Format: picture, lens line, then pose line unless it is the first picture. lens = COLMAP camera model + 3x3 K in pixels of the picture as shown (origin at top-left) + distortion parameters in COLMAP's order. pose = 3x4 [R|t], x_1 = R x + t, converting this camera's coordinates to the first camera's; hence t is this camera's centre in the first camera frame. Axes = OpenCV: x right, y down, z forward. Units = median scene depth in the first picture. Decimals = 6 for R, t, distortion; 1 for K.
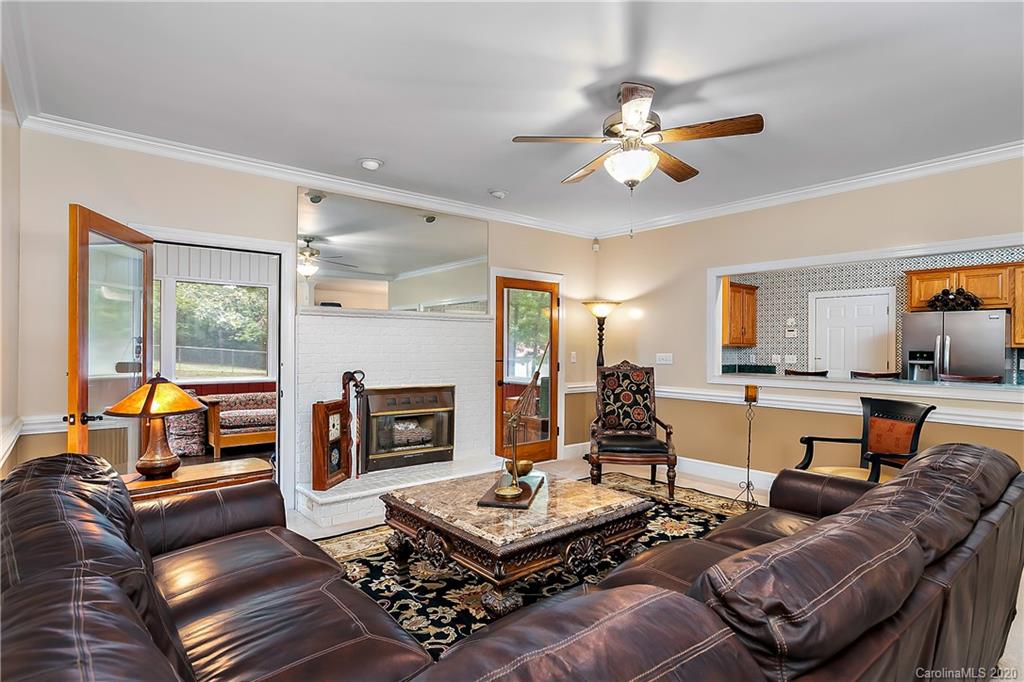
lens RADIAL K [[531.1, 0, 511.3], [0, 531.1, 347.5], [0, 0, 1]] dist [0.002510, 0.000267]
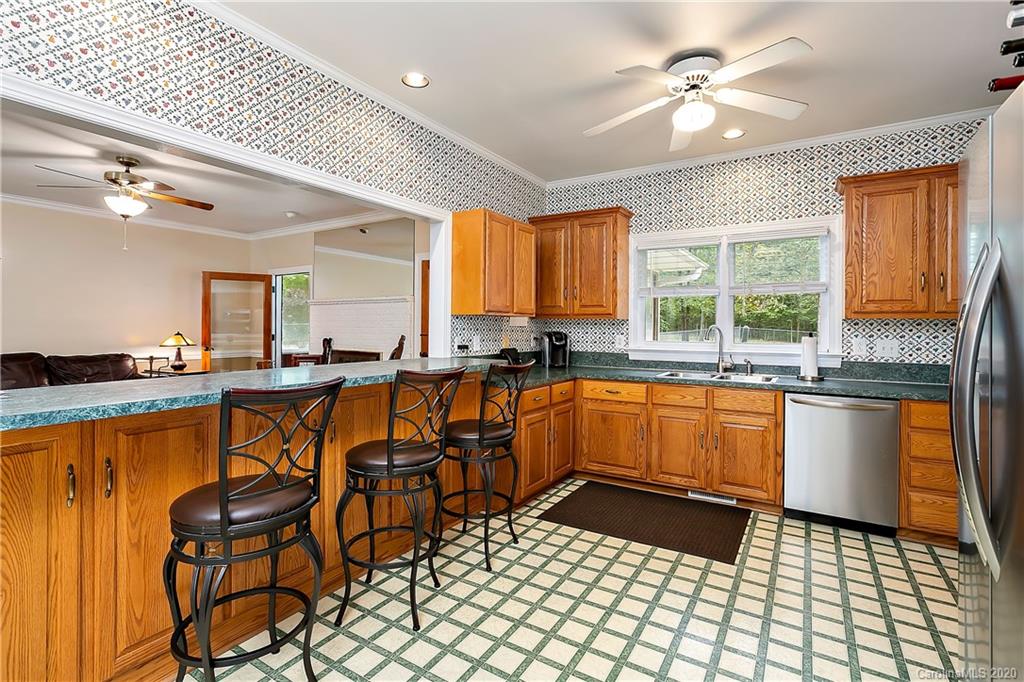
lens RADIAL K [[479.5, 0, 517.2], [0, 479.5, 325.6], [0, 0, 1]] dist [-0.002770, 0.000133]
pose [[0.329053, -0.009758, -0.944261, 0.871518], [-0.010110, 0.999853, -0.013855, 0.014071], [0.944257, 0.014105, 0.328906, 0.729396]]
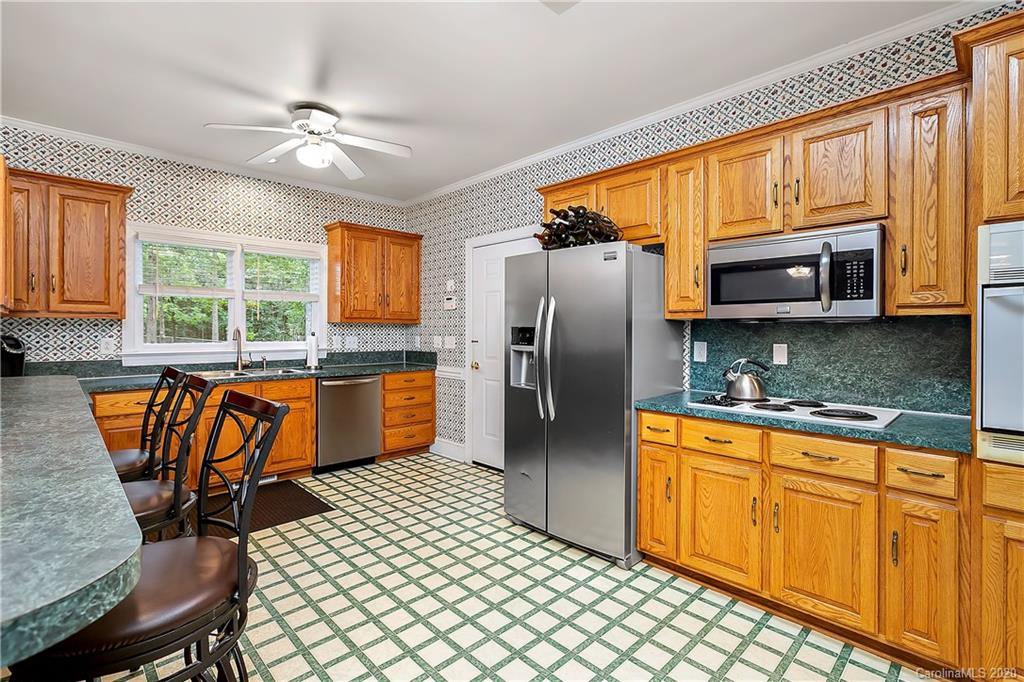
lens RADIAL K [[479.5, 0, 512.2], [0, 479.5, 331.3], [0, 0, 1]] dist [-0.002770, 0.000133]
pose [[0.996527, -0.003113, 0.083206, 0.729728], [0.003055, 0.999995, 0.000818, 0.010509], [-0.083209, -0.000561, 0.996532, 0.529880]]
